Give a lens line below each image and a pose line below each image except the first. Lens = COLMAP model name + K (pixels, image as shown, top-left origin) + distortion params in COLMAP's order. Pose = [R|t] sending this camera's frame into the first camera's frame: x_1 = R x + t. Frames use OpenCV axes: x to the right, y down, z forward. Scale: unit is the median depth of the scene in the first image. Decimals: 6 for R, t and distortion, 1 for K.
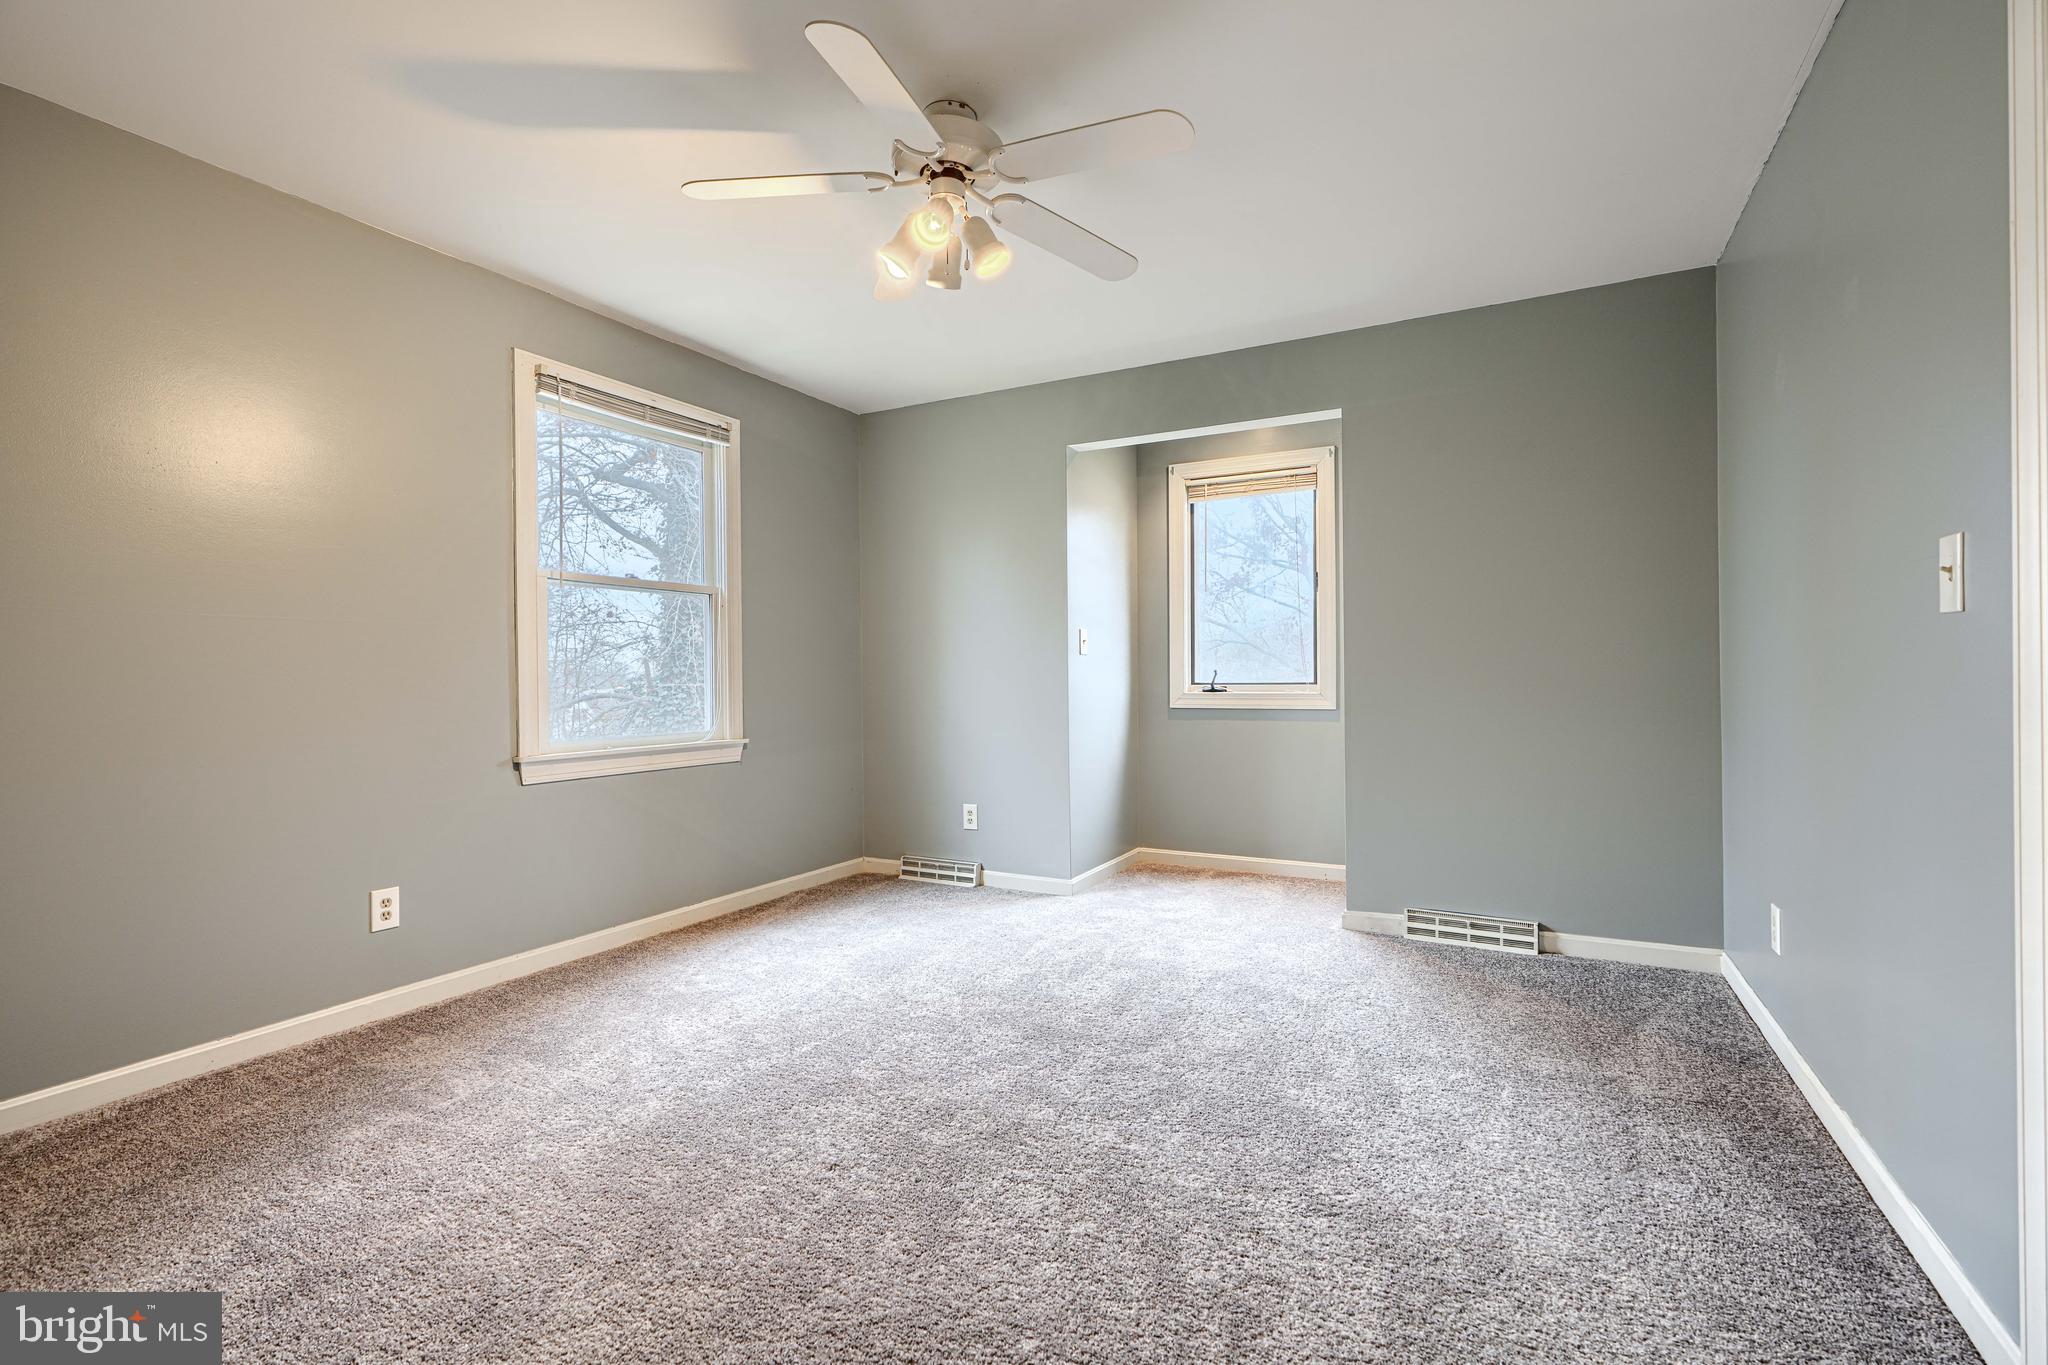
lens RADIAL K [[927.0, 0, 1011.9], [0, 927.0, 672.5], [0, 0, 1]] dist [-0.001608, 0.000299]
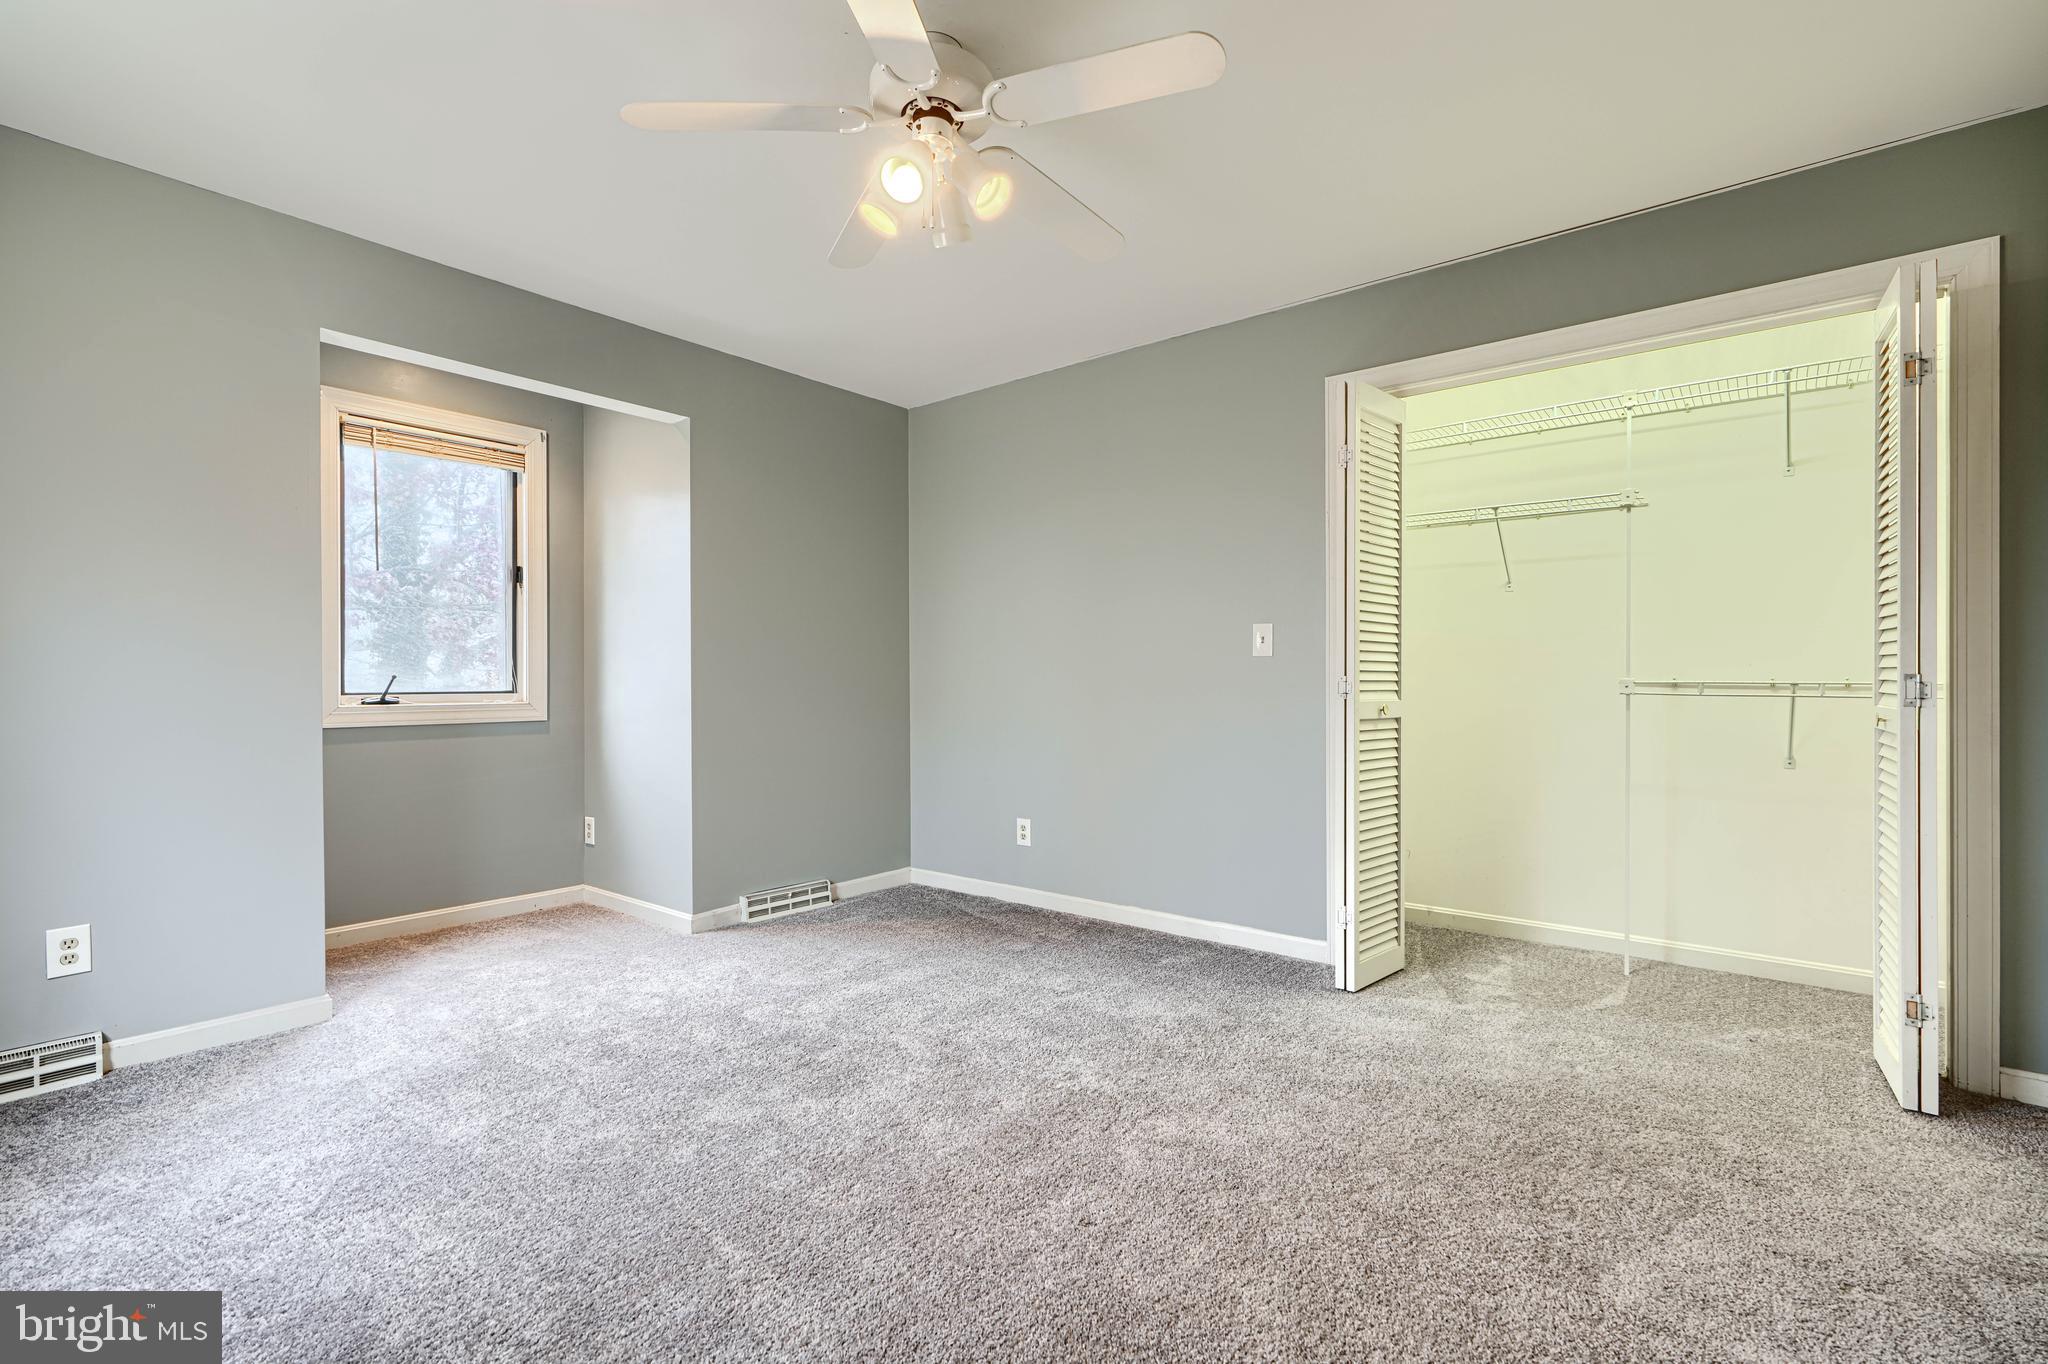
lens RADIAL K [[927.0, 0, 1018.6], [0, 927.0, 687.4], [0, 0, 1]] dist [-0.001608, 0.000299]
pose [[0.195864, -0.006019, 0.980613, -0.554019], [-0.003569, 0.999970, 0.006851, 0.000240], [-0.980625, -0.004842, 0.195836, 0.450555]]
